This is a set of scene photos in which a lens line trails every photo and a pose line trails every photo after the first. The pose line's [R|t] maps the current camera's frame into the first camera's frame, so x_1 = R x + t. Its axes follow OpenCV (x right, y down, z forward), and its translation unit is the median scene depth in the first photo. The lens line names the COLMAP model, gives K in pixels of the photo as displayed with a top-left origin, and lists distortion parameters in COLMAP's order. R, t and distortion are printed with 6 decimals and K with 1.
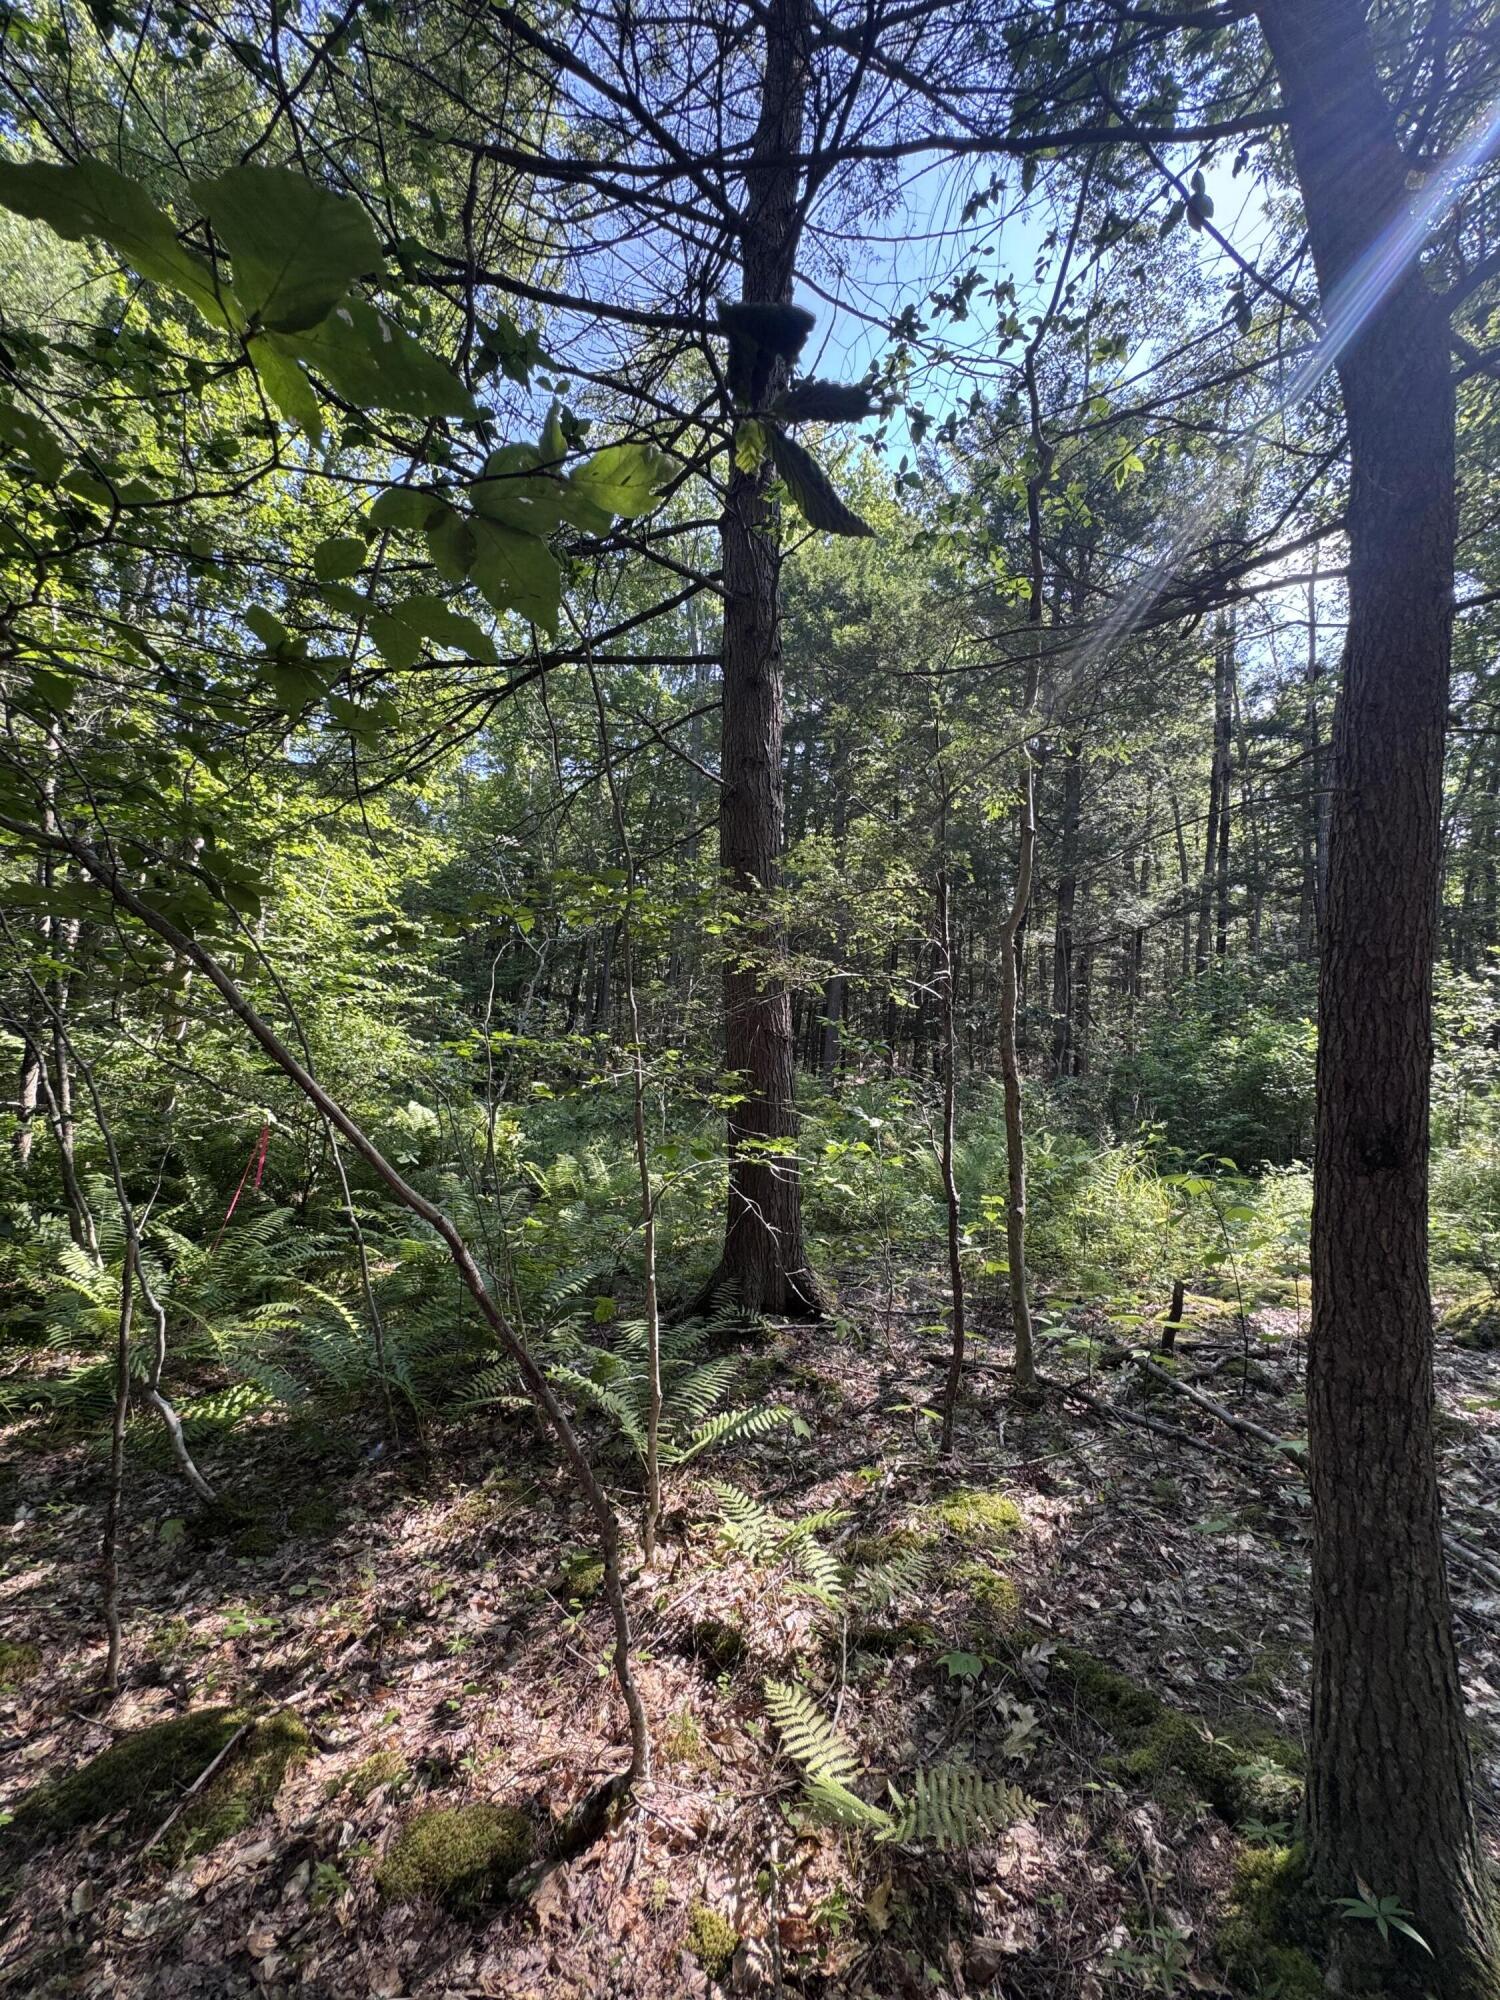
lens RADIAL K [[795.4, 0, 753.6], [0, 795.4, 999.1], [0, 0, 1]] dist [-0.000888, 0.000145]
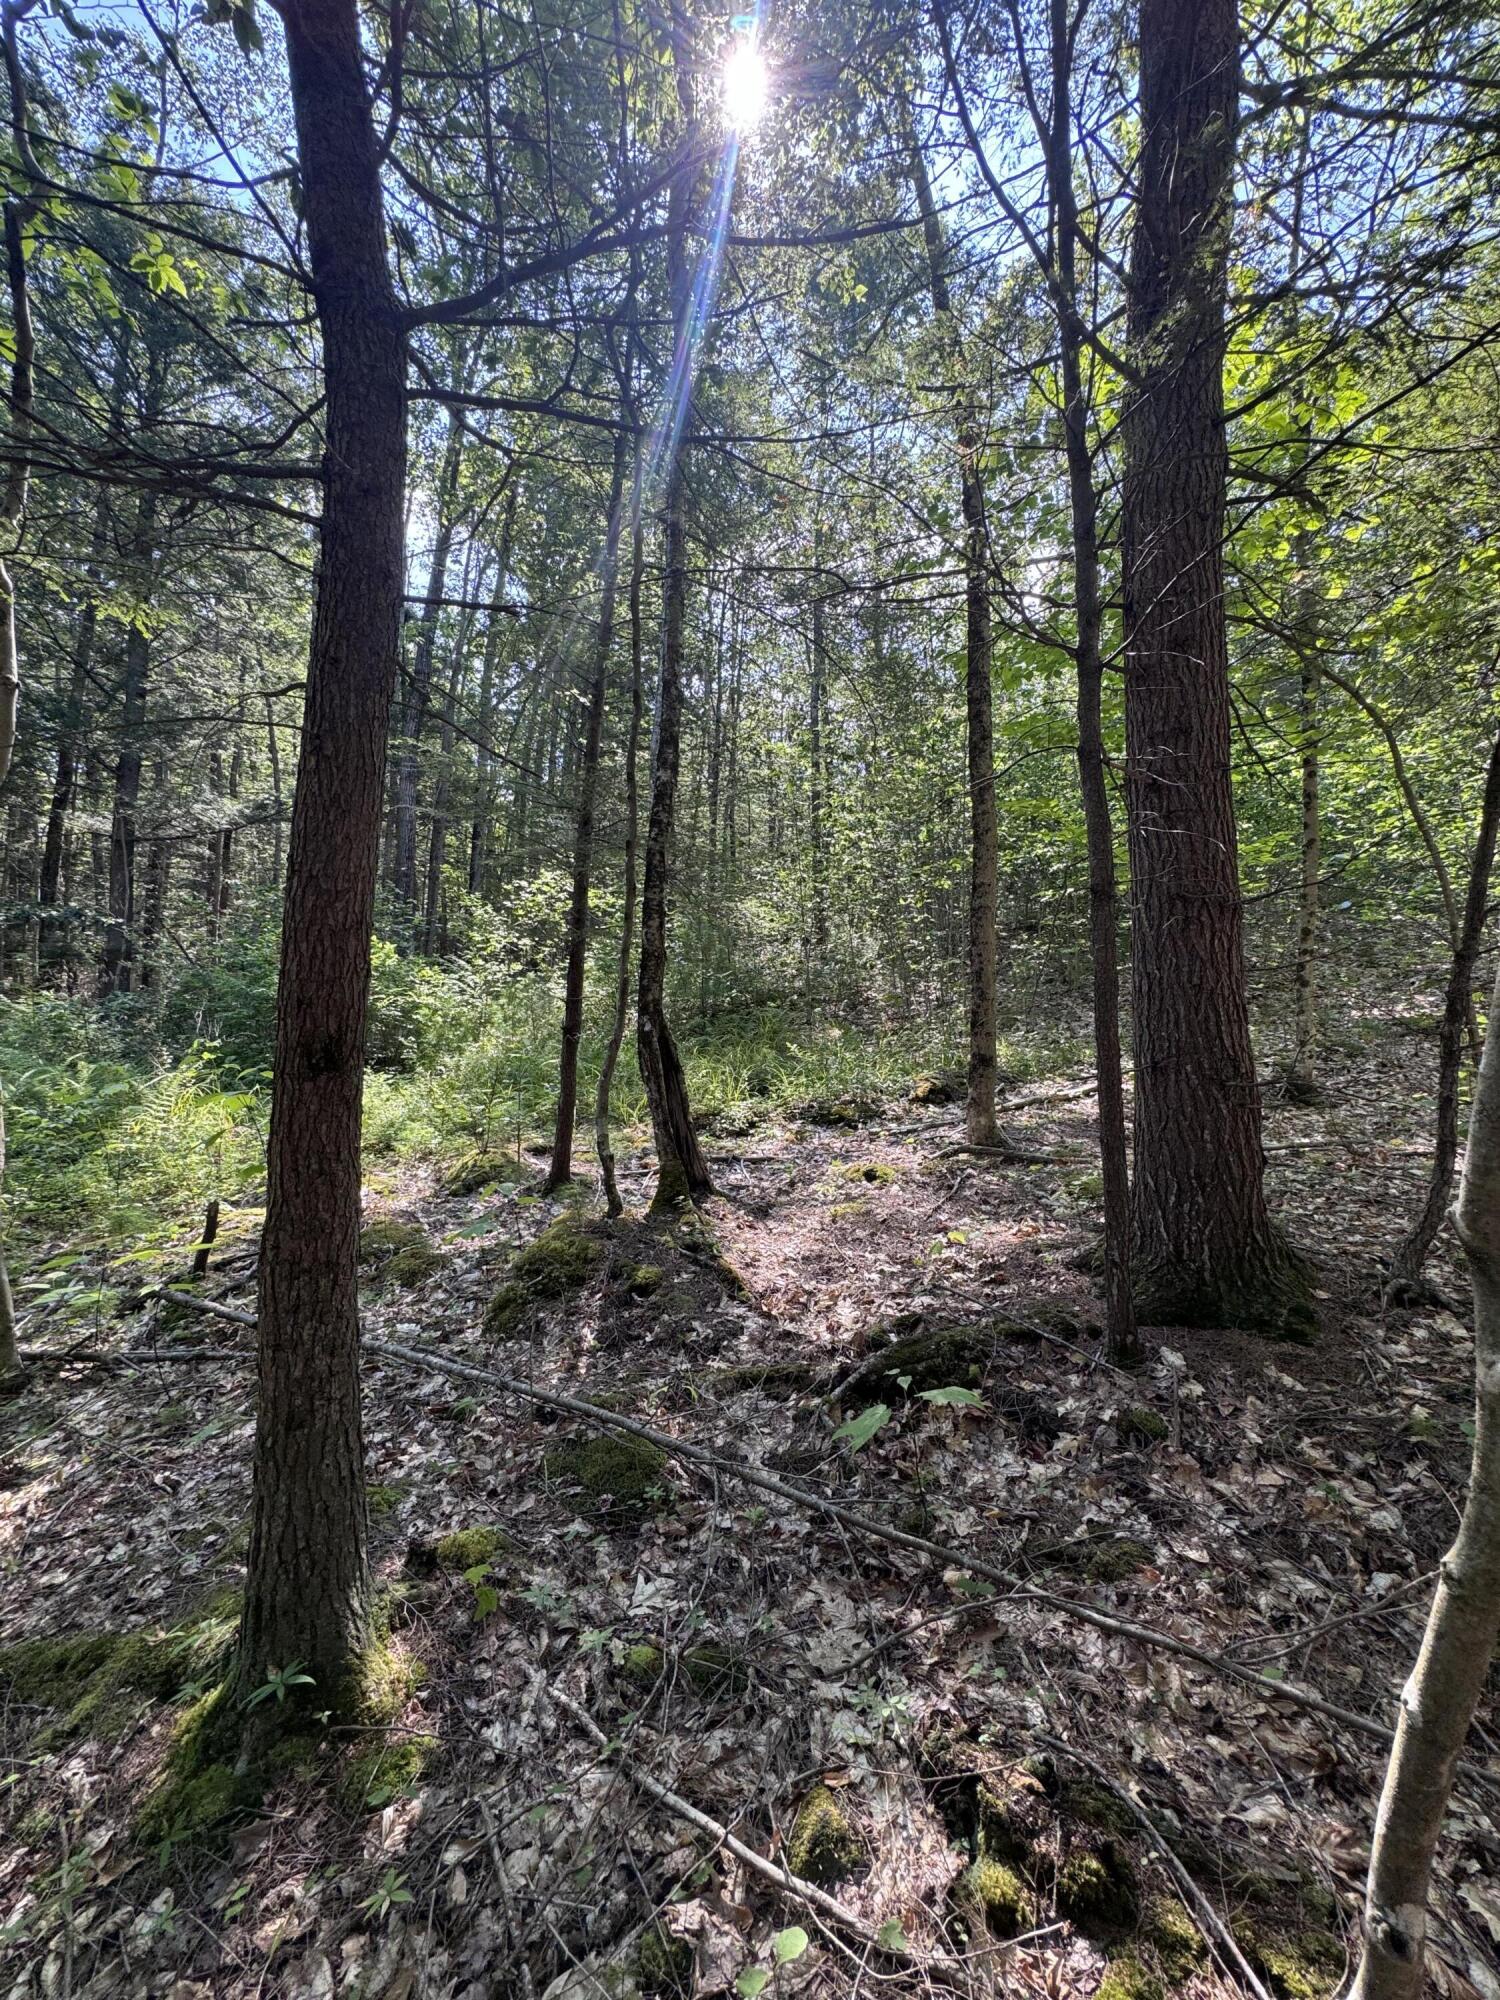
lens RADIAL K [[795.4, 0, 753.2], [0, 795.4, 998.5], [0, 0, 1]] dist [-0.000888, 0.000145]
pose [[0.516349, -0.030088, 0.855849, 0.052235], [-0.063898, 0.995243, 0.073539, -0.007837], [-0.853991, -0.092659, 0.511971, -0.047250]]
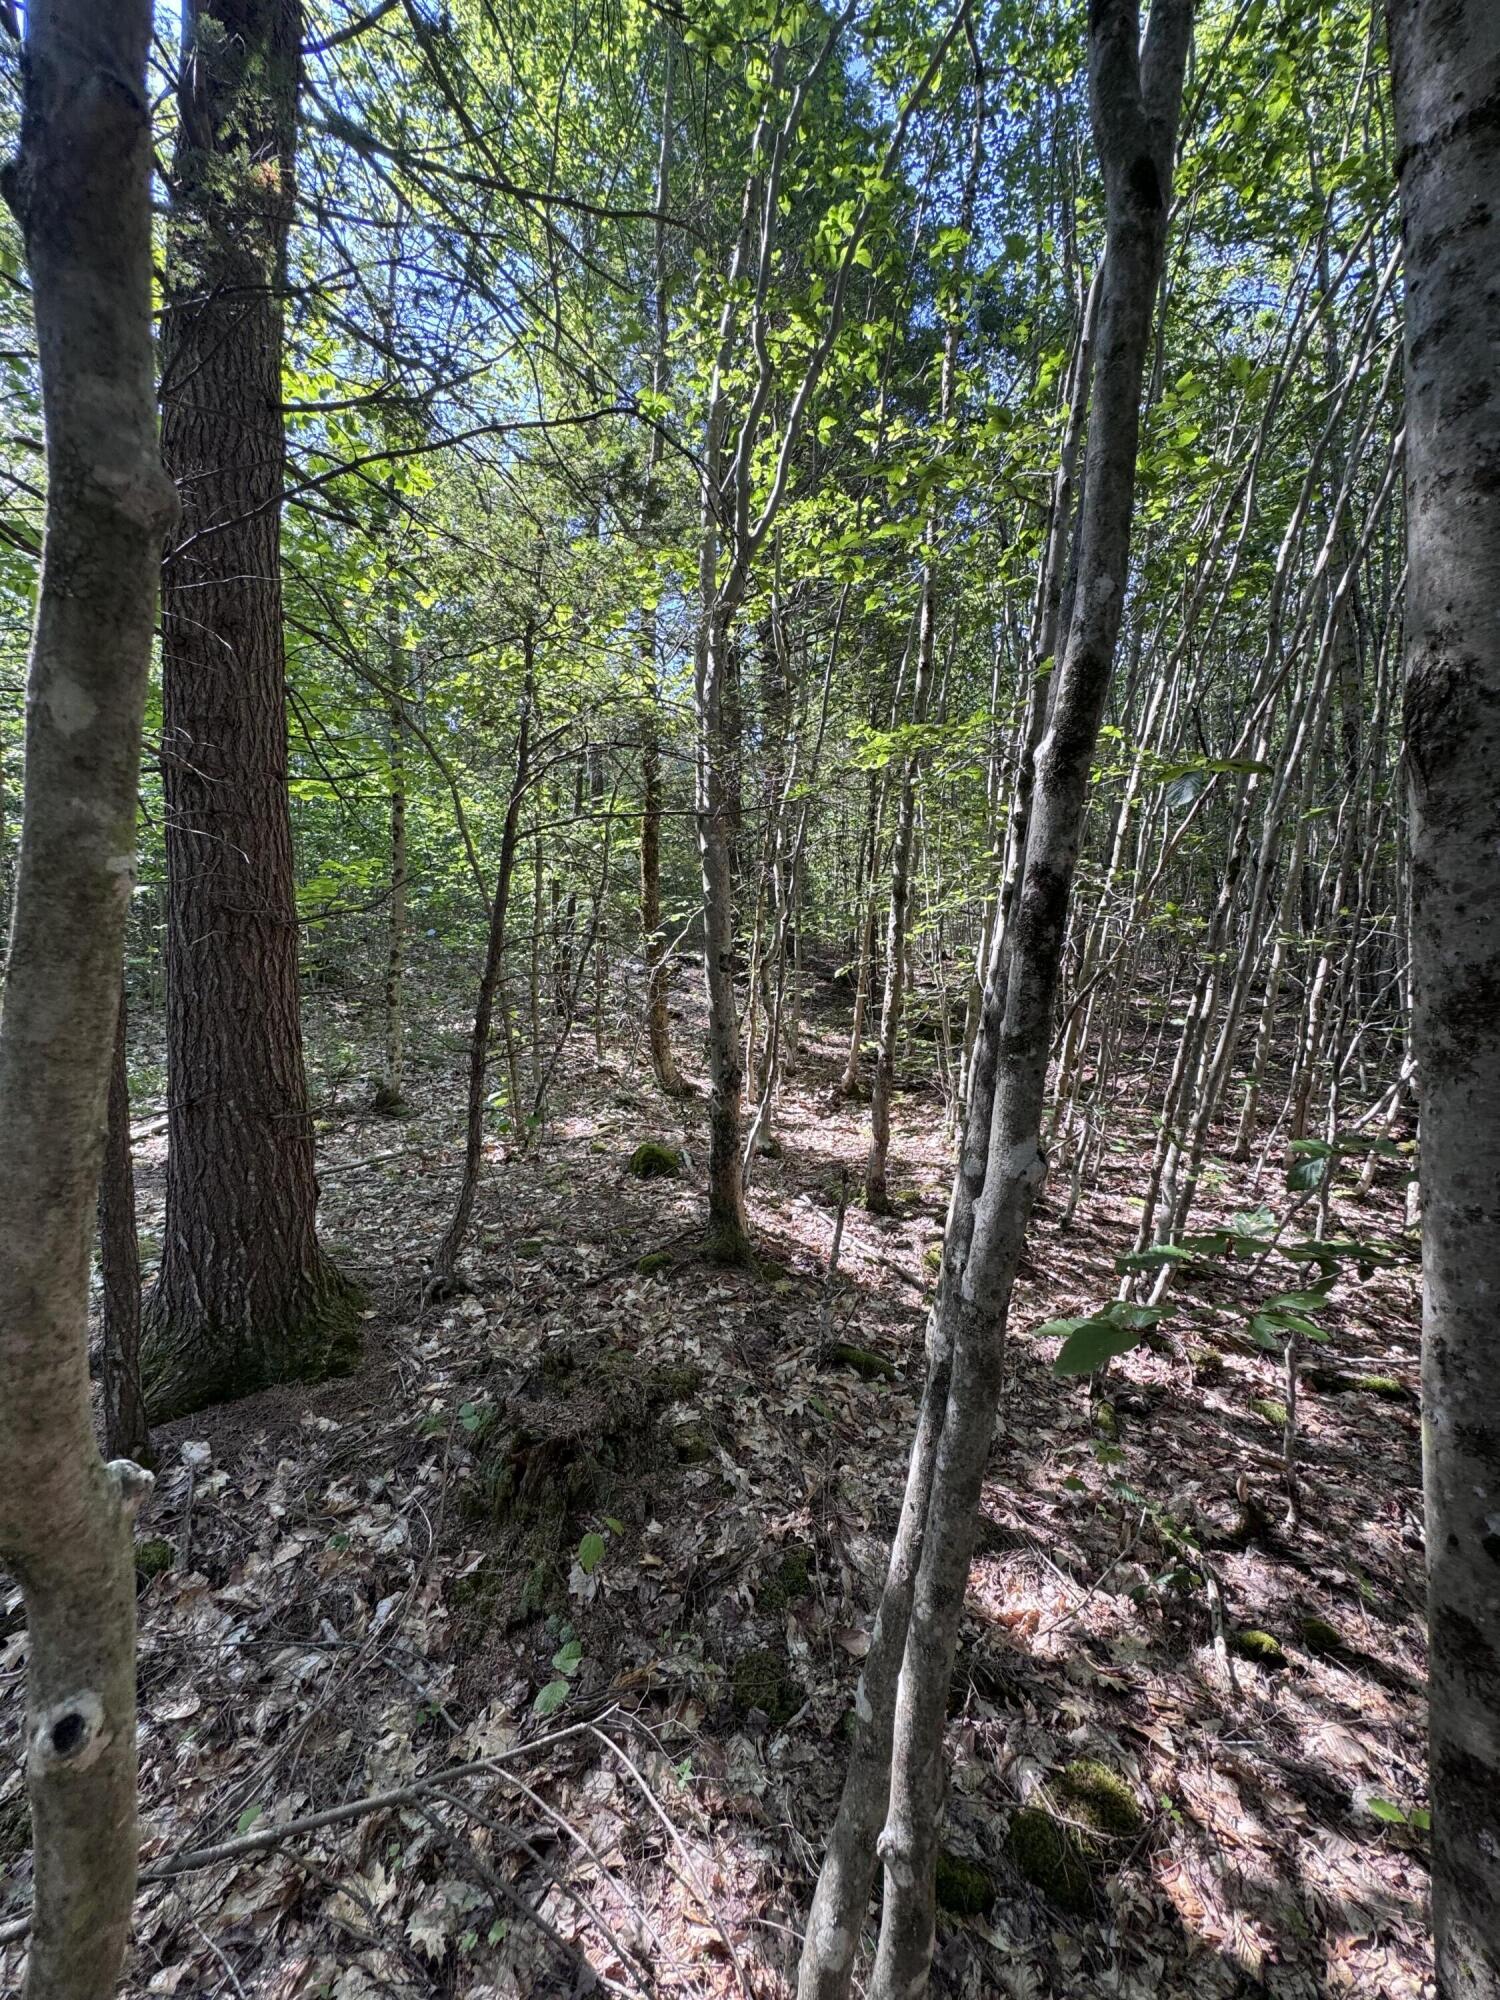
lens RADIAL K [[795.4, 0, 752.8], [0, 795.4, 999.6], [0, 0, 1]] dist [-0.000888, 0.000145]
pose [[-0.443969, -0.015680, 0.895905, 0.121422], [-0.091374, 0.995427, -0.027859, -0.022129], [-0.891371, -0.094231, -0.443372, -0.108946]]
